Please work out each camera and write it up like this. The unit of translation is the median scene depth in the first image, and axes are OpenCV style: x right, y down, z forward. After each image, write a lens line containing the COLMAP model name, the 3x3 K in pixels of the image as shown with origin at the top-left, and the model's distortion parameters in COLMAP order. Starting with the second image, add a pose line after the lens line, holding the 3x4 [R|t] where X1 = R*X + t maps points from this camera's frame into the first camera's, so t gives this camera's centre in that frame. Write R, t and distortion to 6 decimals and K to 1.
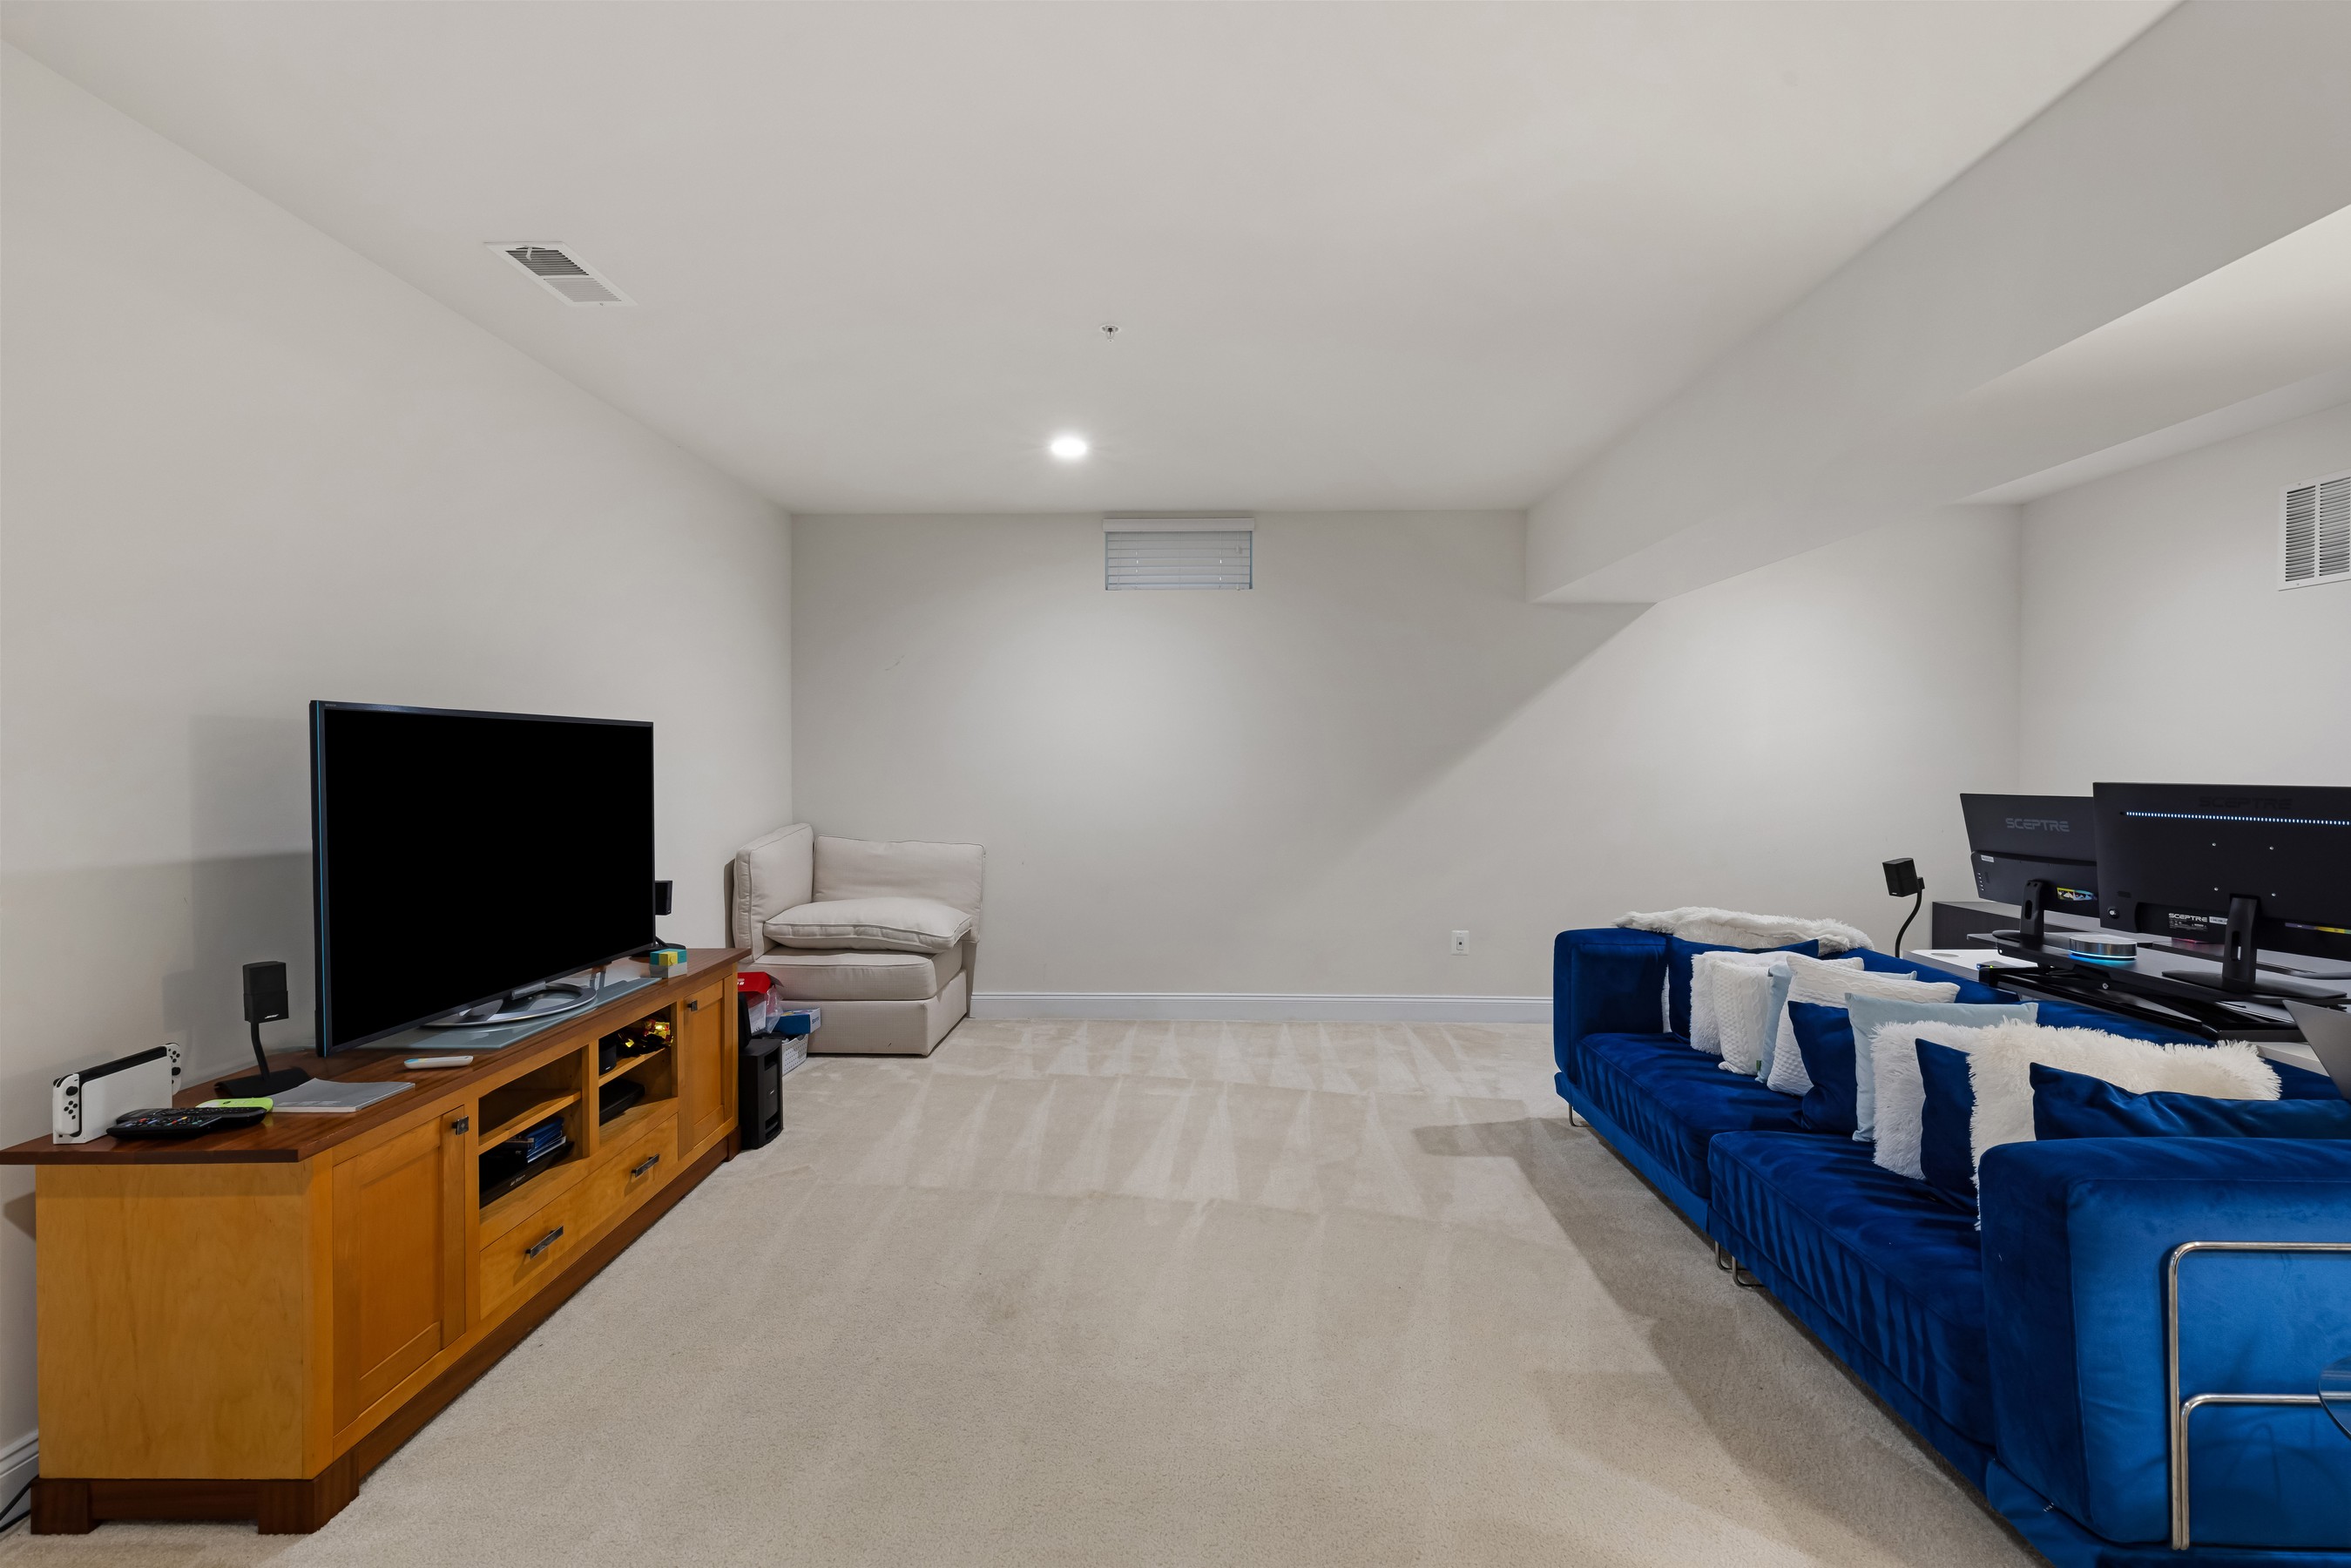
lens RADIAL K [[1068.0, 0, 1173.5], [0, 1068.0, 771.1], [0, 0, 1]] dist [0.009932, -0.002478]
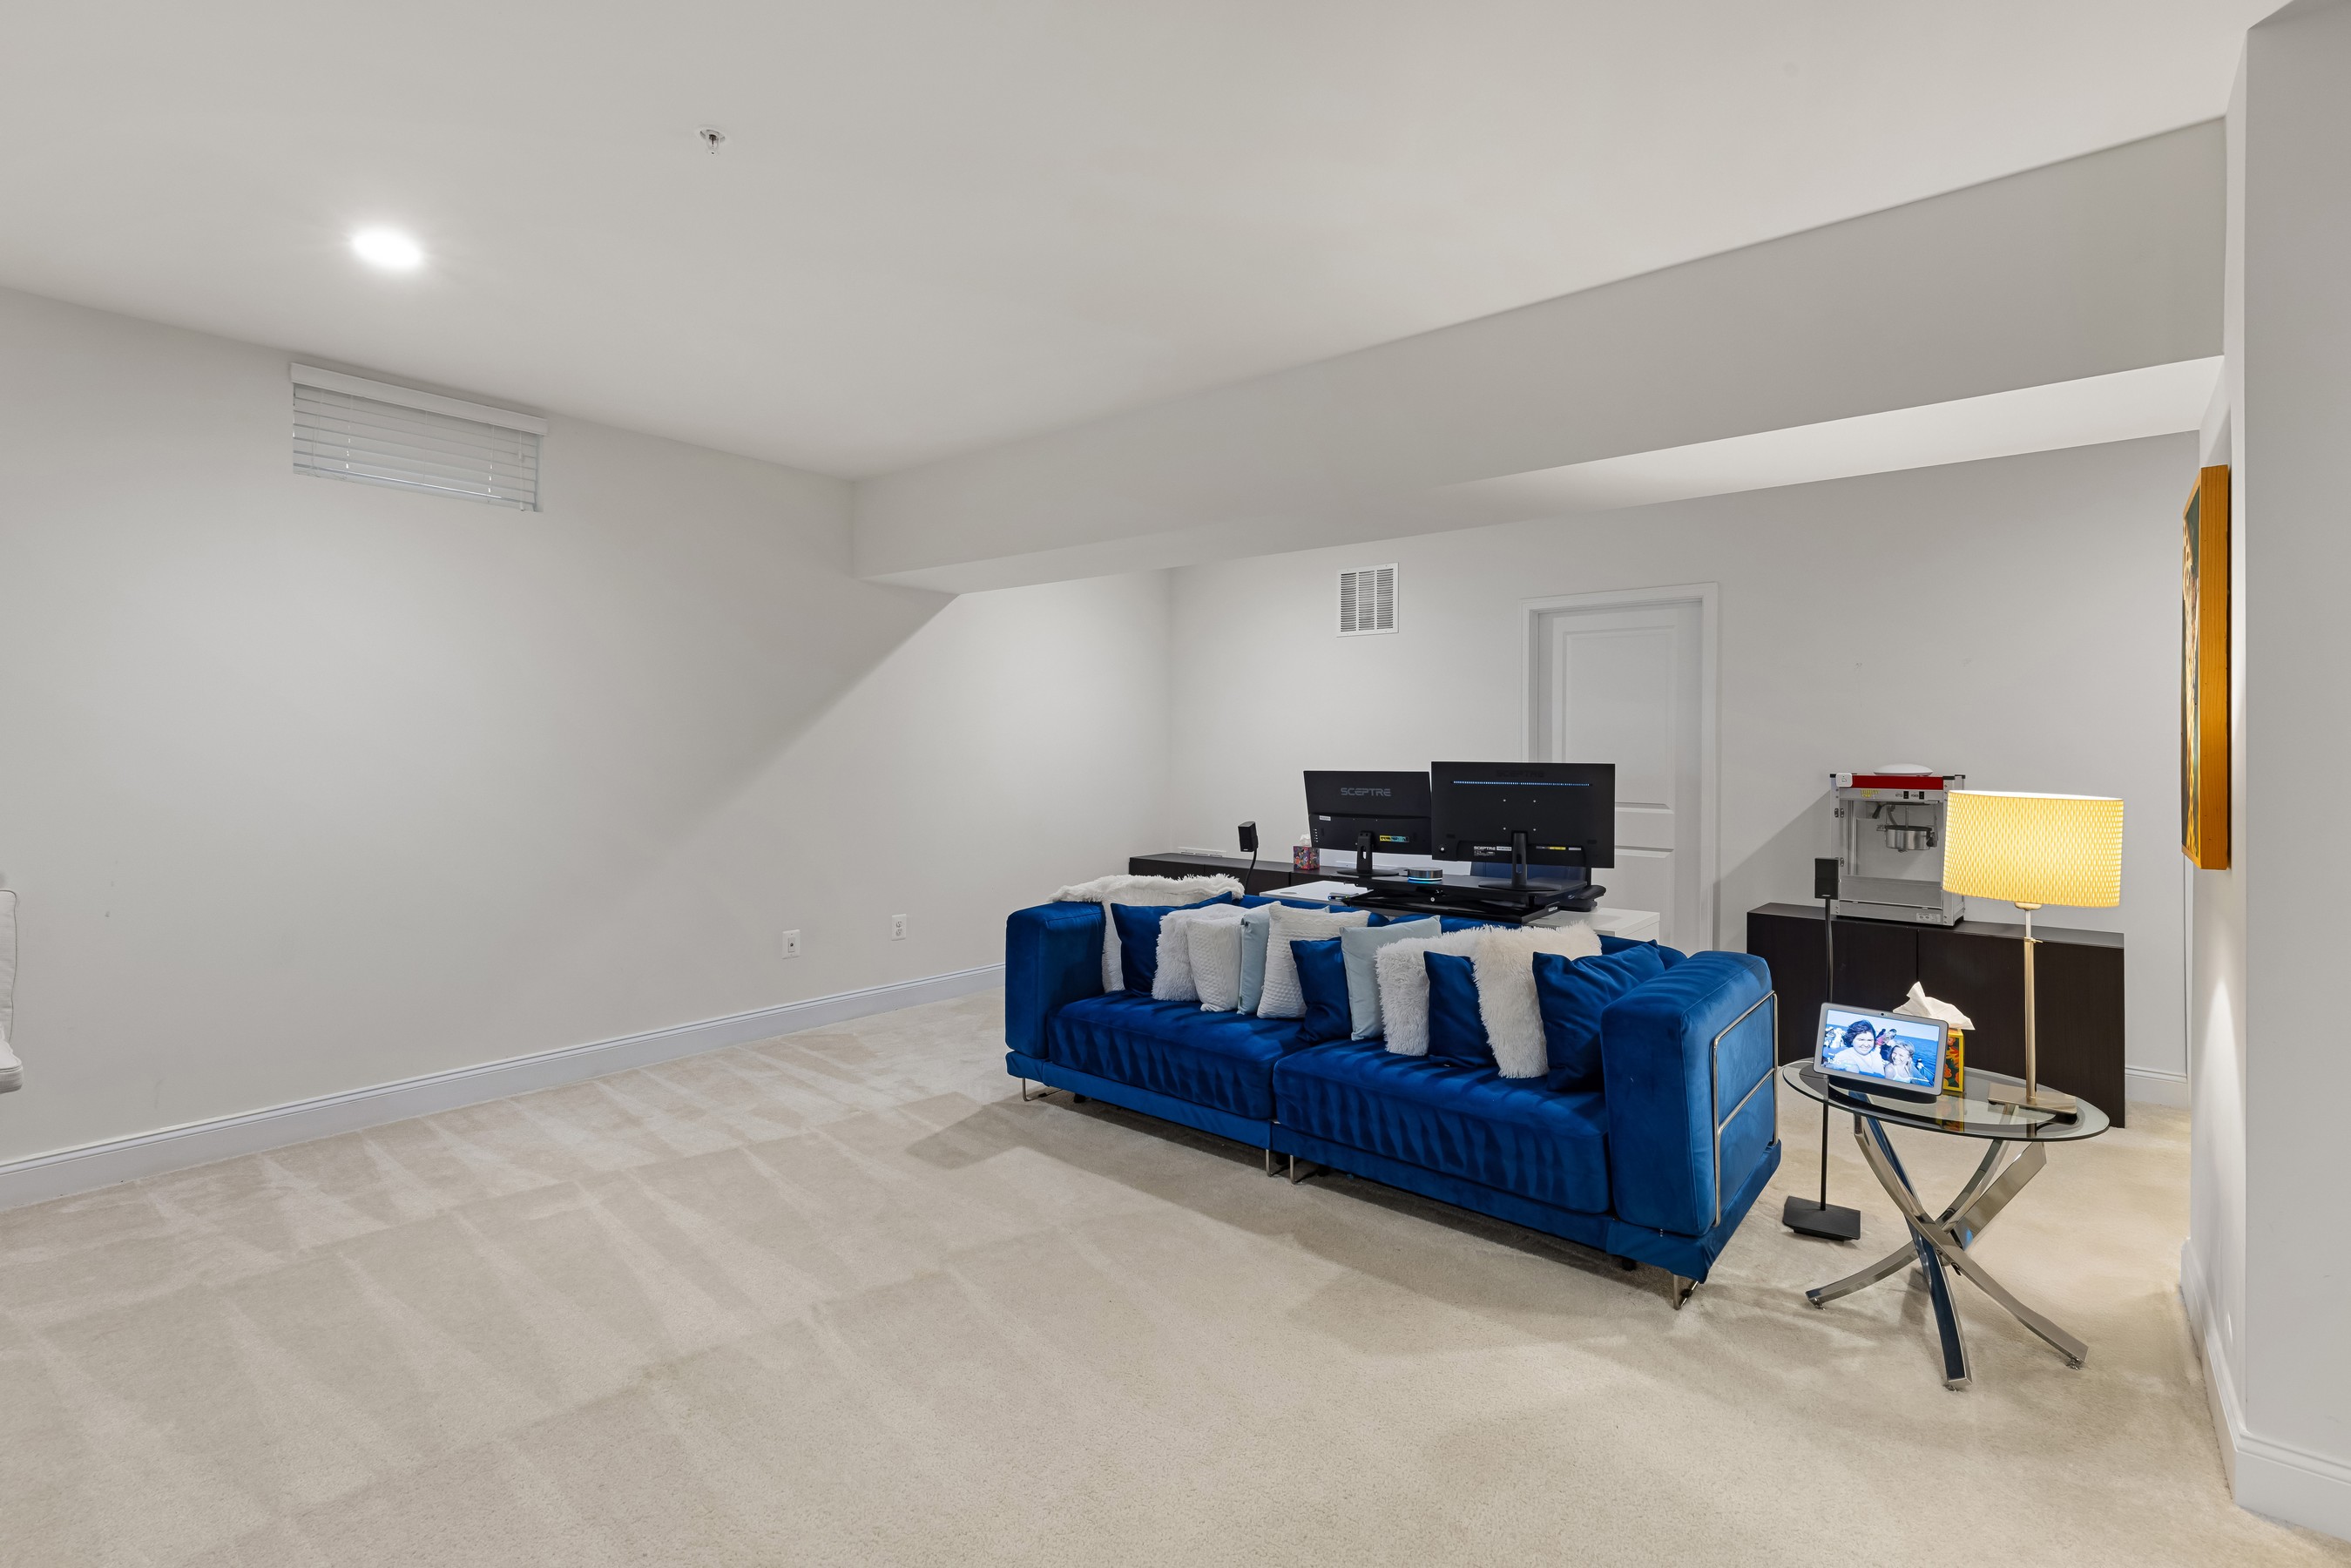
lens RADIAL K [[1068.0, 0, 1192.7], [0, 1068.0, 738.2], [0, 0, 1]] dist [0.009932, -0.002478]
pose [[0.607860, 0.010384, 0.793976, -0.360164], [0.000747, 0.999907, -0.013649, -0.001350], [-0.794044, 0.008890, 0.607796, 0.261519]]
